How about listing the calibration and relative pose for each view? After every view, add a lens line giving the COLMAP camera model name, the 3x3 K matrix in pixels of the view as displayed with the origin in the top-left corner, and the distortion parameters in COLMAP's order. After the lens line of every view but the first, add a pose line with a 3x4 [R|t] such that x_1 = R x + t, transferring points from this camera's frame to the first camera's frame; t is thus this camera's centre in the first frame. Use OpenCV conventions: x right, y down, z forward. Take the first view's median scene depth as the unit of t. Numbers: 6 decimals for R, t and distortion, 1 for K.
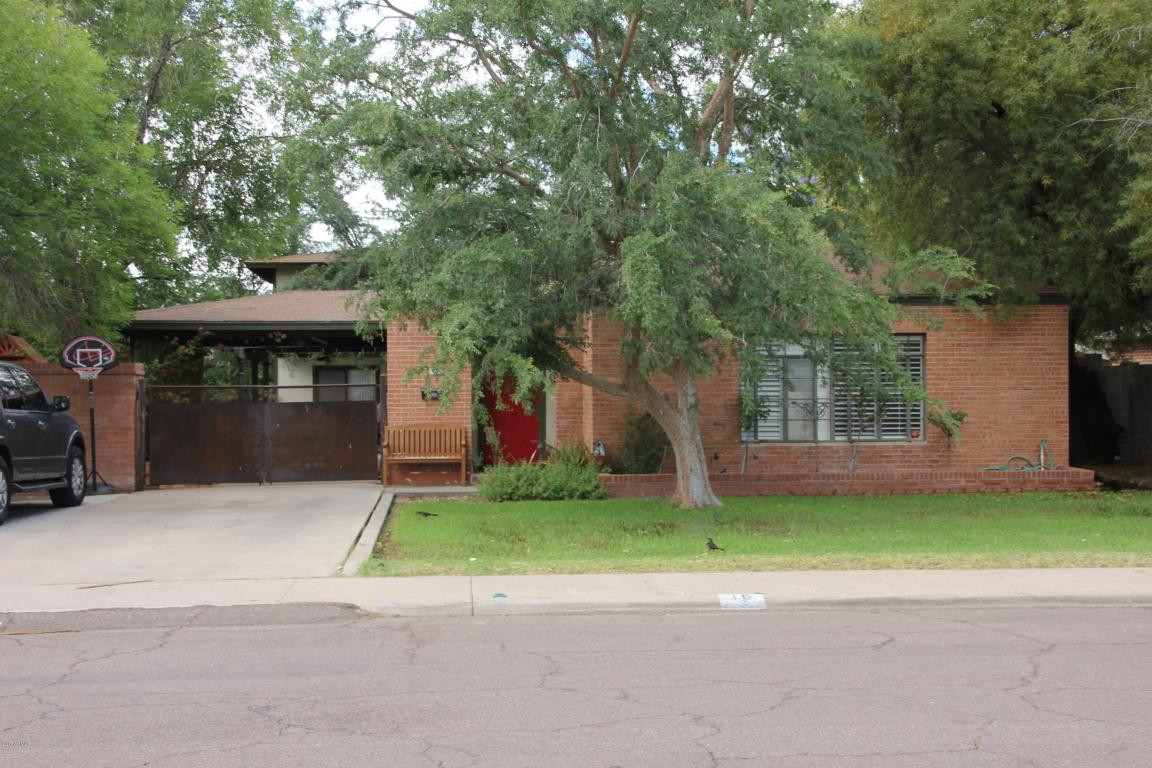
lens RADIAL K [[1515.5, 0, 573.1], [0, 1515.5, 382.0], [0, 0, 1]] dist [0.186699, 0.000000]
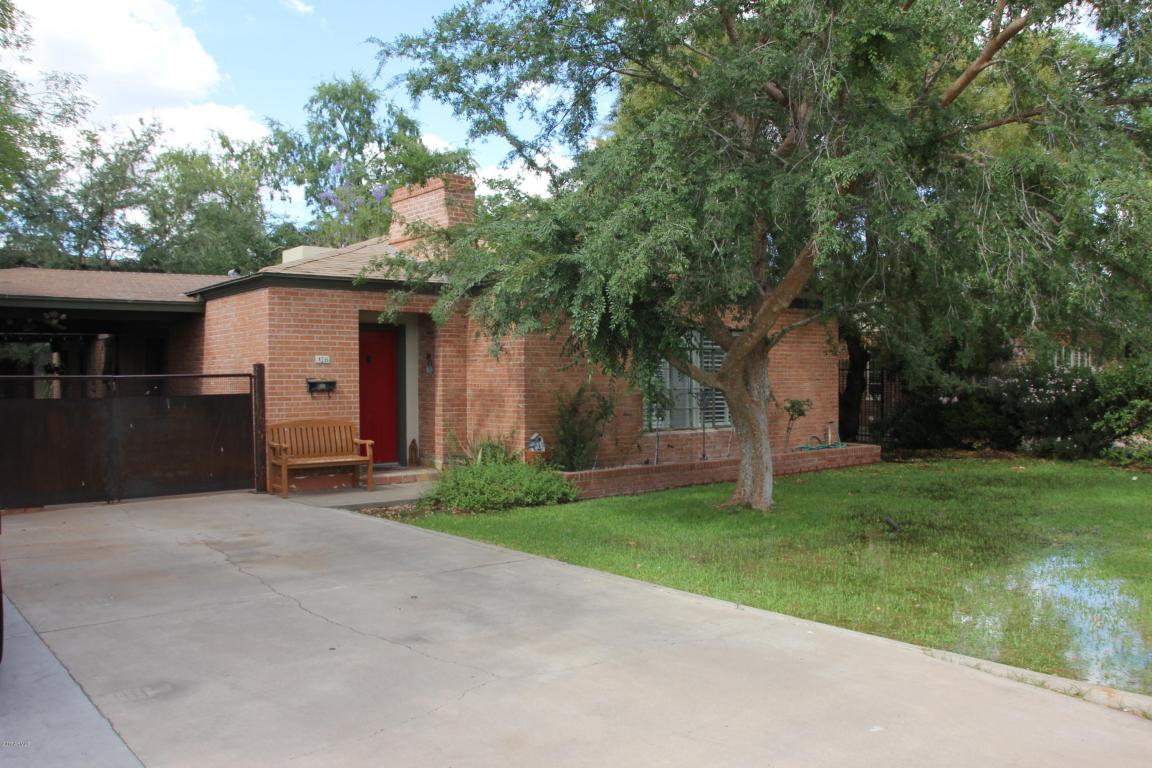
lens RADIAL K [[945.6, 0, 575.4], [0, 945.6, 380.9], [0, 0, 1]] dist [-0.052987, 0.002522]
pose [[0.841281, -0.000766, 0.540597, -0.286282], [-0.001689, 0.999990, 0.004045, 0.003241], [-0.540595, -0.004316, 0.841272, 0.520976]]
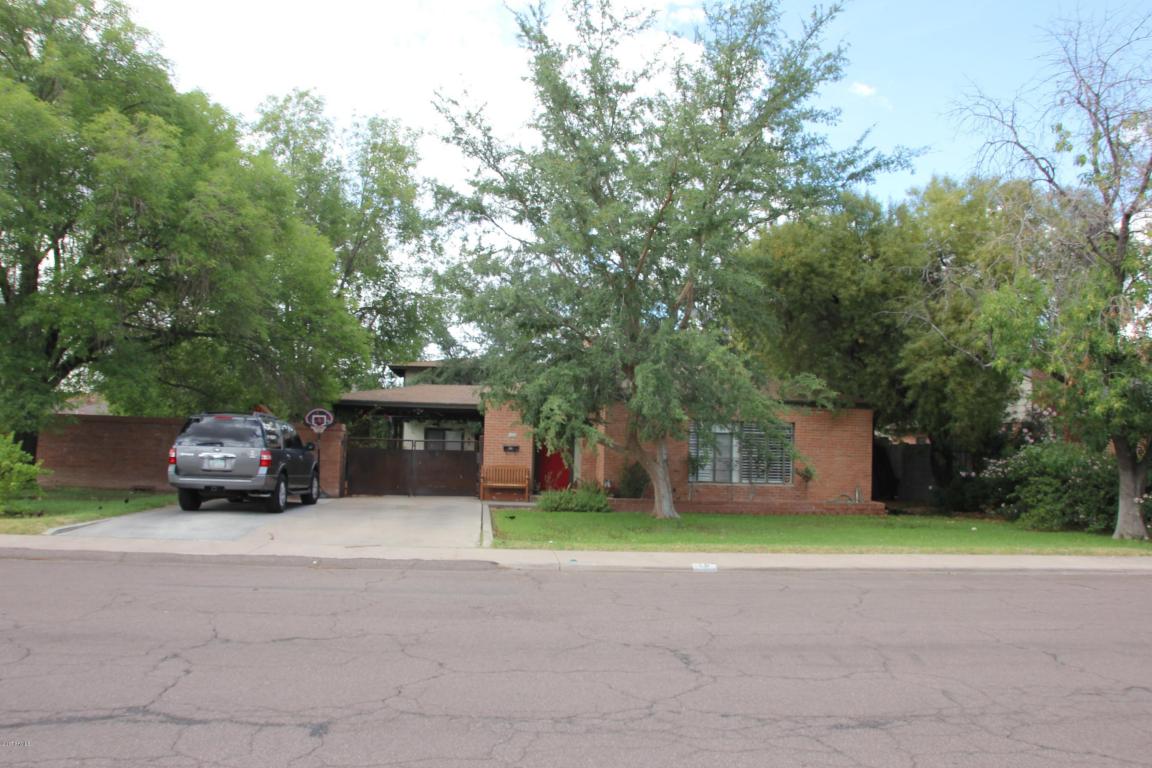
lens RADIAL K [[945.6, 0, 579.6], [0, 945.6, 380.2], [0, 0, 1]] dist [-0.052987, 0.002522]
pose [[0.999275, 0.034977, 0.015043, -0.035727], [-0.033923, 0.997282, -0.065398, -0.001447], [-0.017289, 0.064840, 0.997746, -0.082570]]
